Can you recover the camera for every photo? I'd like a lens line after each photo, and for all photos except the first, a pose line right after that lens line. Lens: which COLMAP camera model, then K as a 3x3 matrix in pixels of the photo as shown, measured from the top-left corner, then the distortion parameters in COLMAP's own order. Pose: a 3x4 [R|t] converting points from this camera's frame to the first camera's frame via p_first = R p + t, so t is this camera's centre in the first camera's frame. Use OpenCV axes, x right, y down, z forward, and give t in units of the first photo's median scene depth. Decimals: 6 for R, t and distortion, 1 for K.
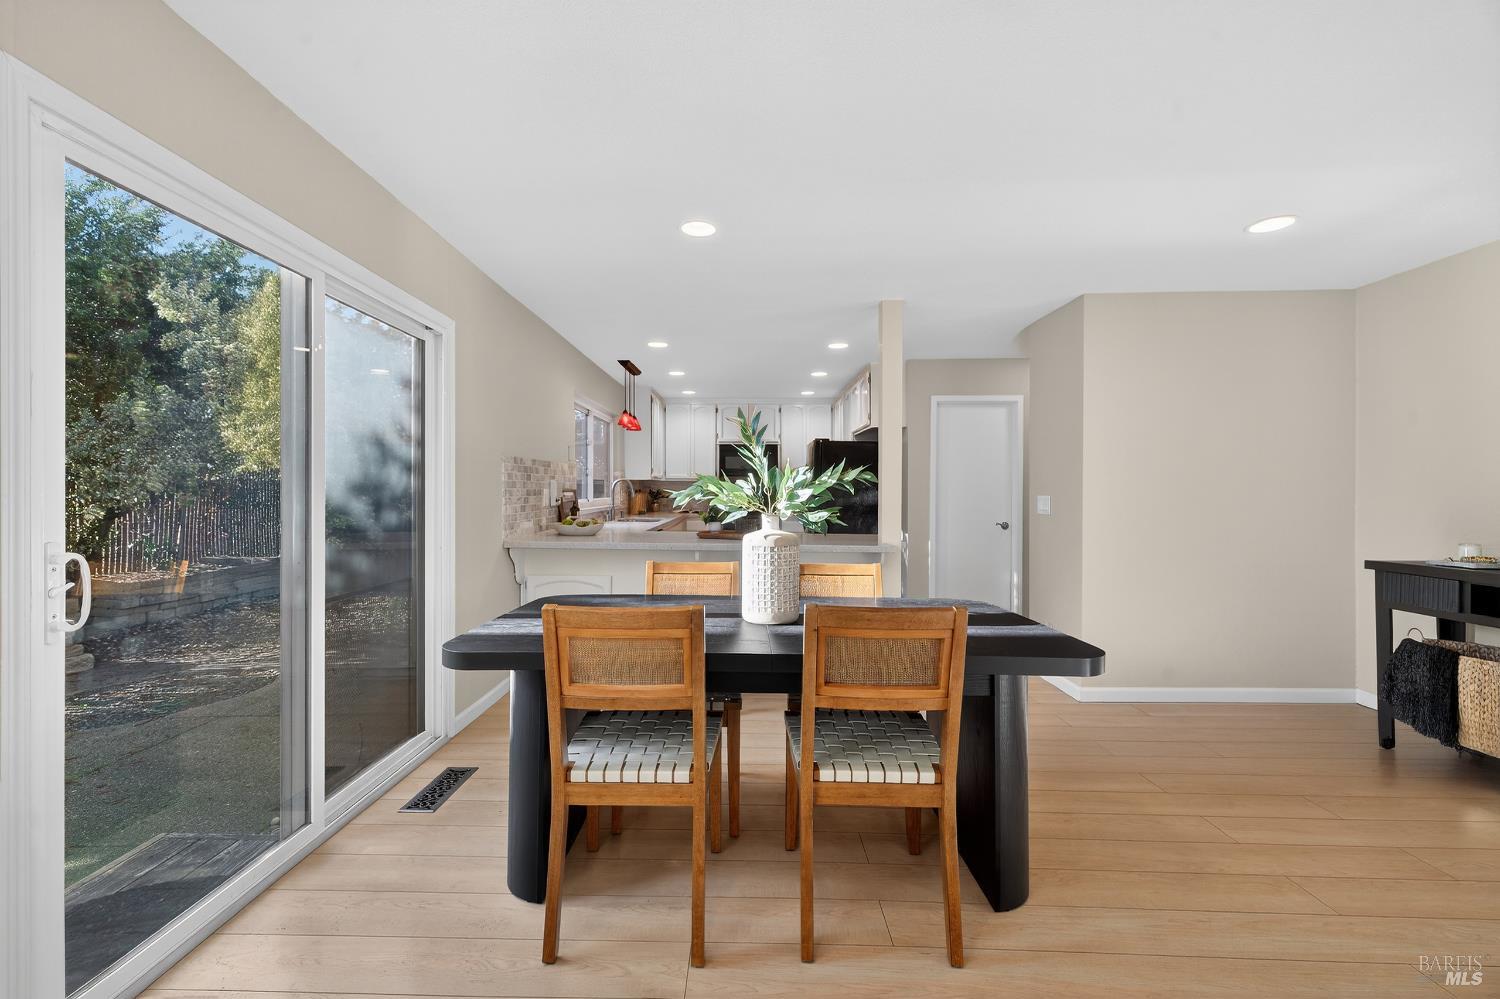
lens RADIAL K [[615.7, 0, 747.1], [0, 615.7, 493.2], [0, 0, 1]] dist [0.001520, -0.000274]
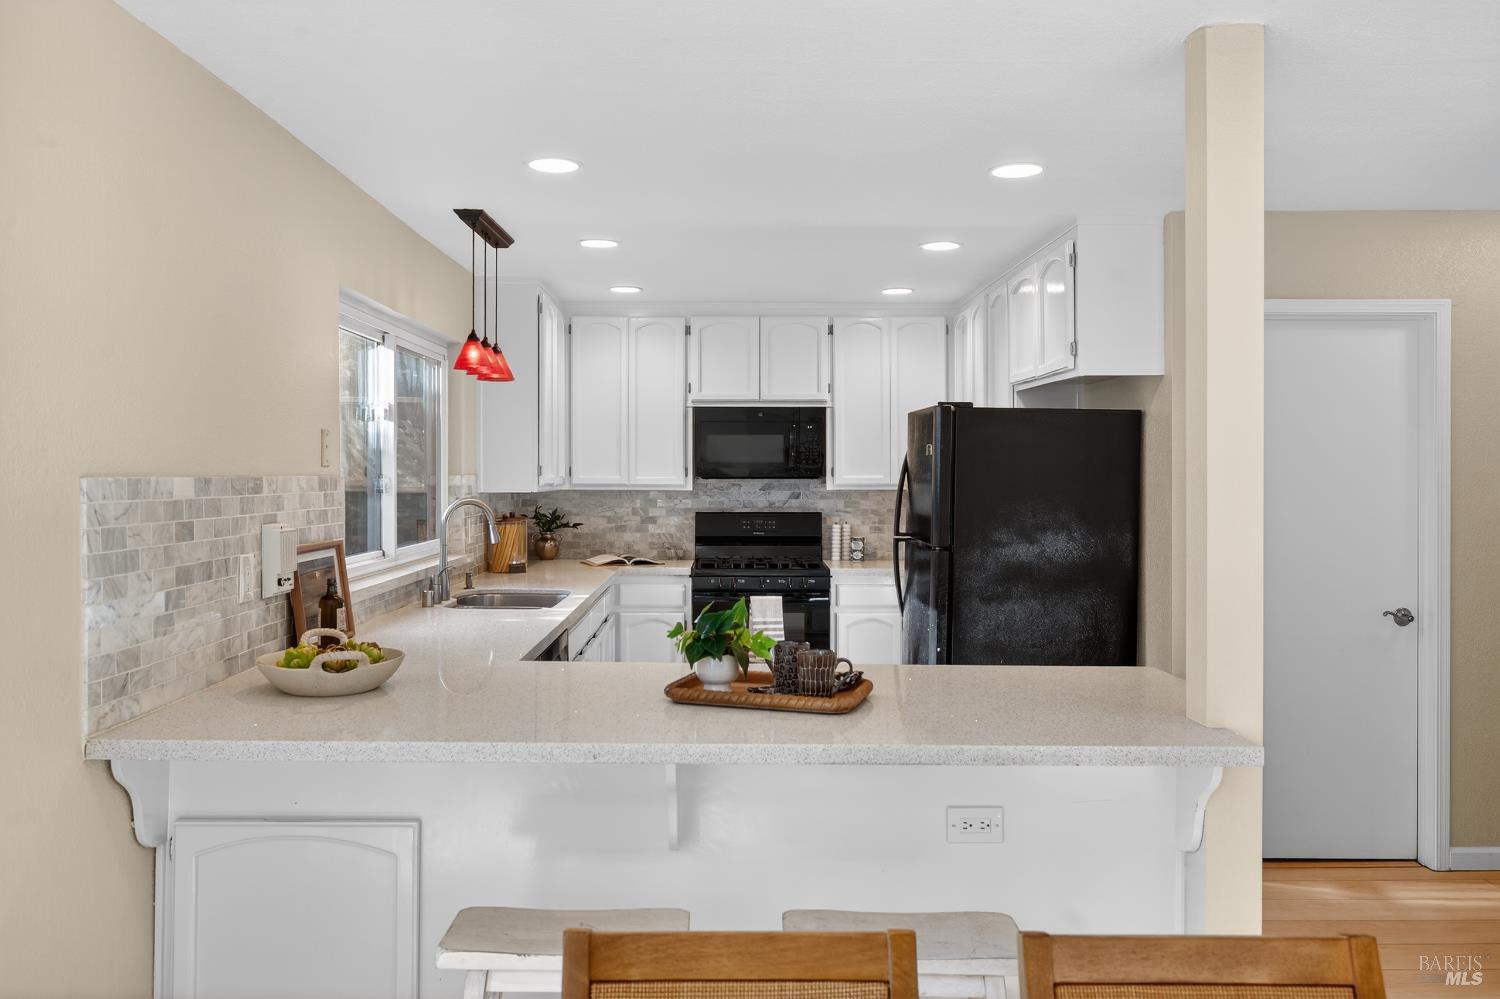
lens RADIAL K [[1156.0, 0, 749.5], [0, 1156.0, 485.2], [0, 0, 1]] dist [-0.009366, 0.010498]
pose [[0.999686, -0.001488, 0.025025, -0.034168], [0.001363, 0.999987, 0.004991, -0.036790], [-0.025032, -0.004956, 0.999674, 0.226498]]
